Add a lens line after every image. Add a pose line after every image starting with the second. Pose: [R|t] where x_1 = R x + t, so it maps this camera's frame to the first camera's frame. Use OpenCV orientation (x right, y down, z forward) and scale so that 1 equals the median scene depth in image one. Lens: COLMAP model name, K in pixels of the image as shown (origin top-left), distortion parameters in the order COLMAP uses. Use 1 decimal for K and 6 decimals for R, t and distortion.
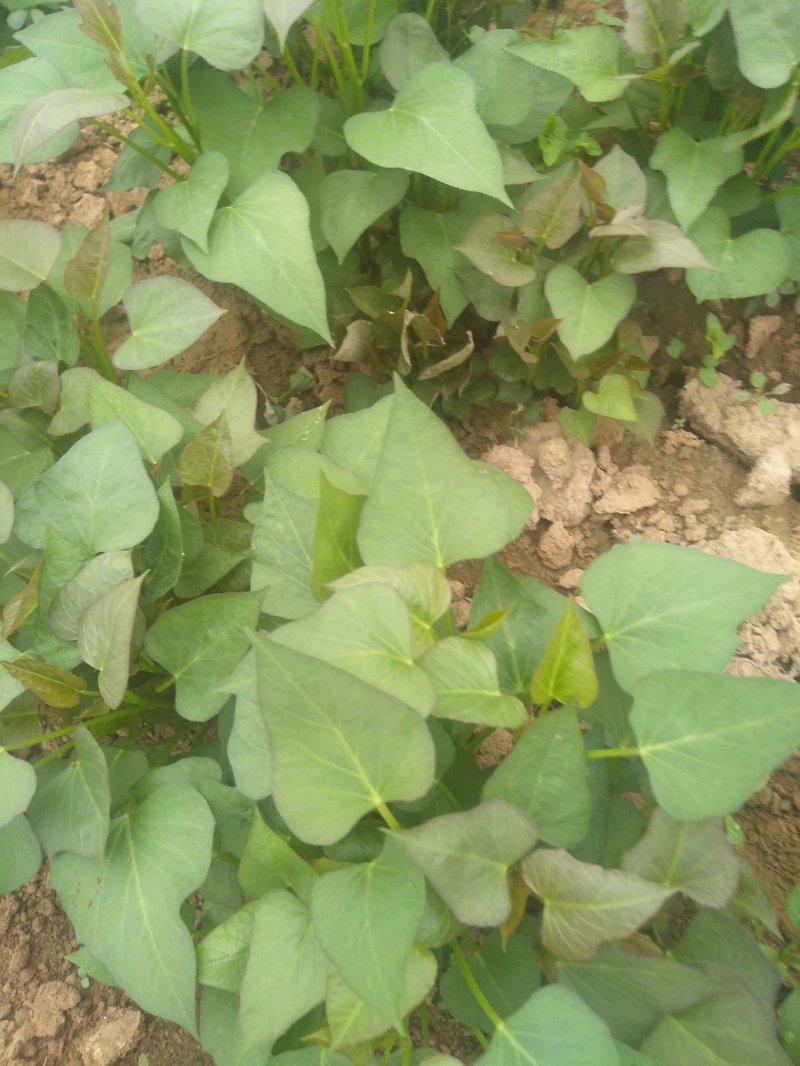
lens RADIAL K [[837.8, 0, 400.0], [0, 837.8, 533.0], [0, 0, 1]] dist [0.117376, -0.224285]
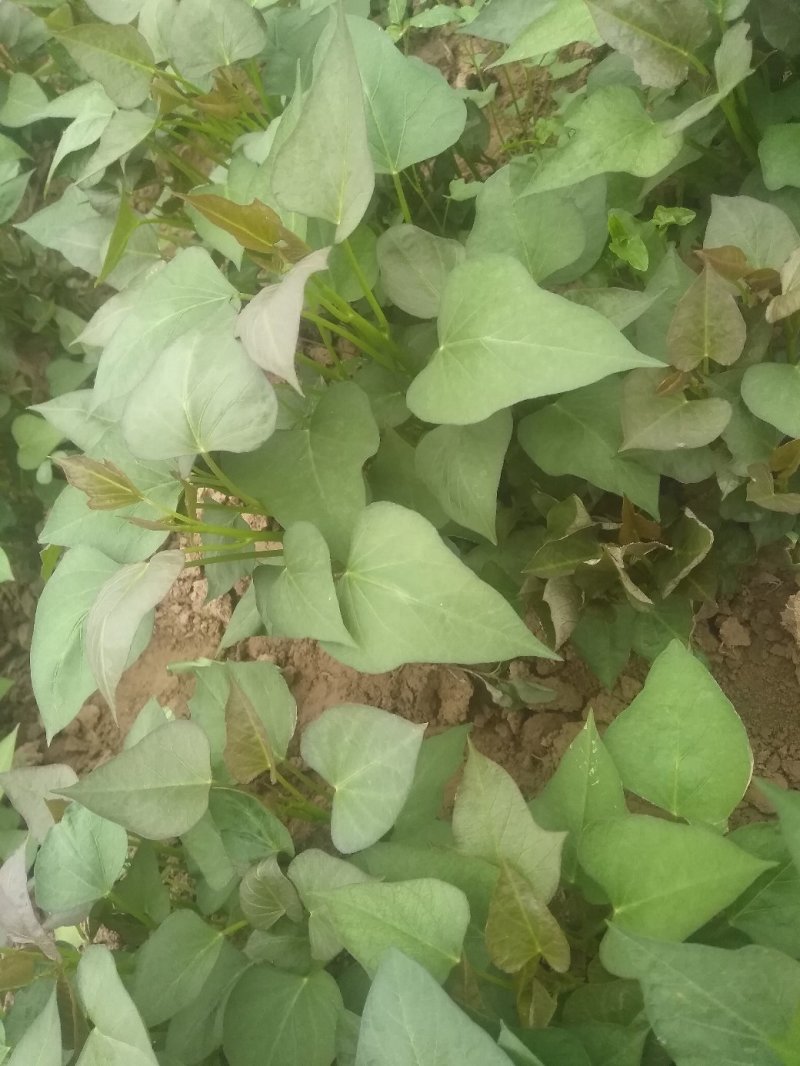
lens RADIAL K [[837.8, 0, 400.0], [0, 837.8, 533.0], [0, 0, 1]] dist [0.117376, -0.224285]
pose [[0.808380, -0.564036, -0.168478, -0.006824], [0.538968, 0.824270, -0.173475, -0.244572], [0.236717, 0.049430, 0.970320, 0.242245]]
